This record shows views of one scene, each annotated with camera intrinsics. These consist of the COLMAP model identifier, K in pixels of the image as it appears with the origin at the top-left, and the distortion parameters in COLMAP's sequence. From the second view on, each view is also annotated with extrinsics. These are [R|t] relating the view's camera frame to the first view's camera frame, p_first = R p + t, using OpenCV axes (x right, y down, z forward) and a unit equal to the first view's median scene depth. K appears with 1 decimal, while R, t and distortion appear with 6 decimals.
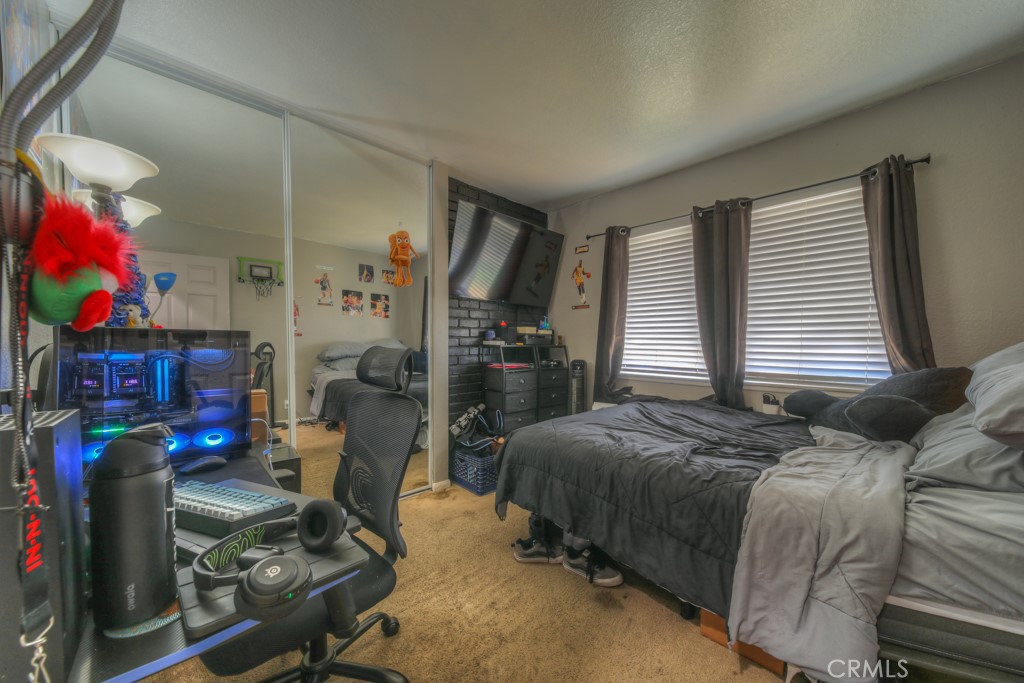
lens RADIAL K [[360.1, 0, 511.8], [0, 360.1, 343.4], [0, 0, 1]] dist [0.000072, -0.000761]
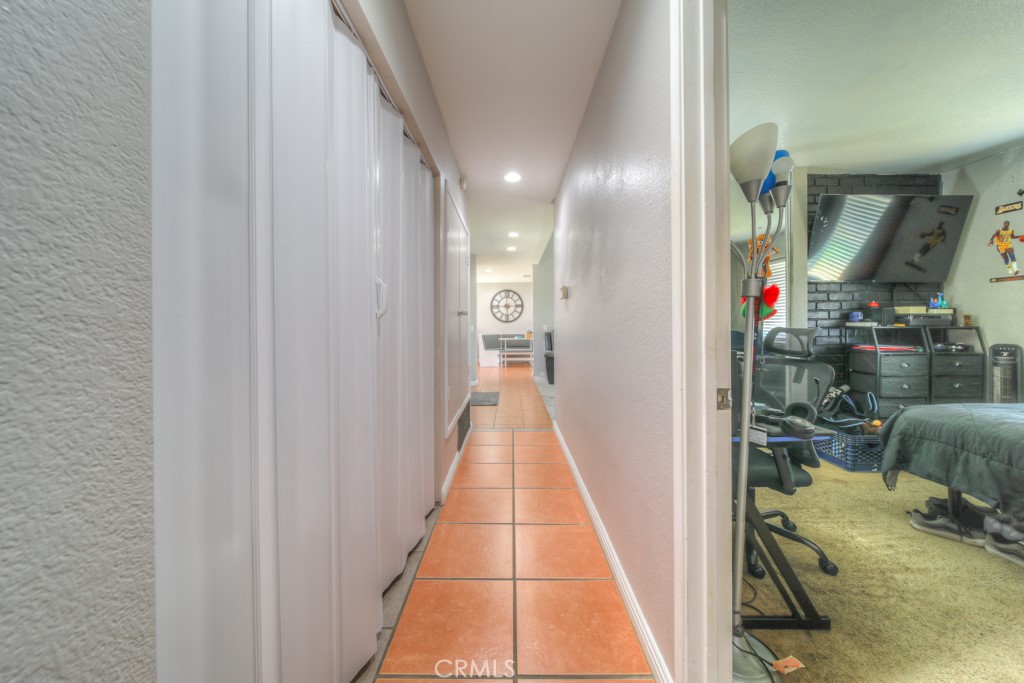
lens RADIAL K [[360.1, 0, 505.1], [0, 360.1, 323.9], [0, 0, 1]] dist [0.000072, -0.000761]
pose [[0.726336, -0.011623, -0.687241, -0.081398], [0.006101, 0.999927, -0.010463, 0.001639], [0.687313, 0.003407, 0.726354, -0.387626]]
